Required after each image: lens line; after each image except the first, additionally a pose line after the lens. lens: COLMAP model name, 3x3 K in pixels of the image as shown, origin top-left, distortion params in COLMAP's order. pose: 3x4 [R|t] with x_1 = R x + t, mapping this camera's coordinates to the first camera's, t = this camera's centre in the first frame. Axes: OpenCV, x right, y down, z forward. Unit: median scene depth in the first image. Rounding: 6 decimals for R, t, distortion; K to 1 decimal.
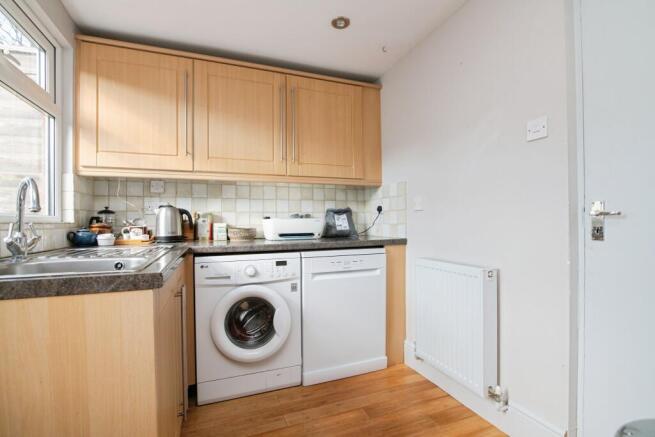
lens RADIAL K [[306.2, 0, 328.1], [0, 306.2, 225.6], [0, 0, 1]] dist [-0.014008, -0.001510]
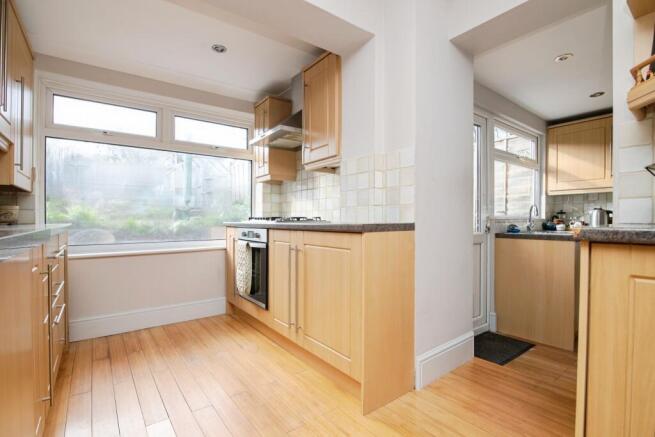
lens RADIAL K [[306.2, 0, 327.6], [0, 306.2, 223.1], [0, 0, 1]] dist [-0.014008, -0.001510]
pose [[0.274225, 0.020755, -0.961442, 0.723737], [-0.005174, 0.999784, 0.020107, -0.012519], [0.961652, -0.000539, 0.274273, -0.963491]]
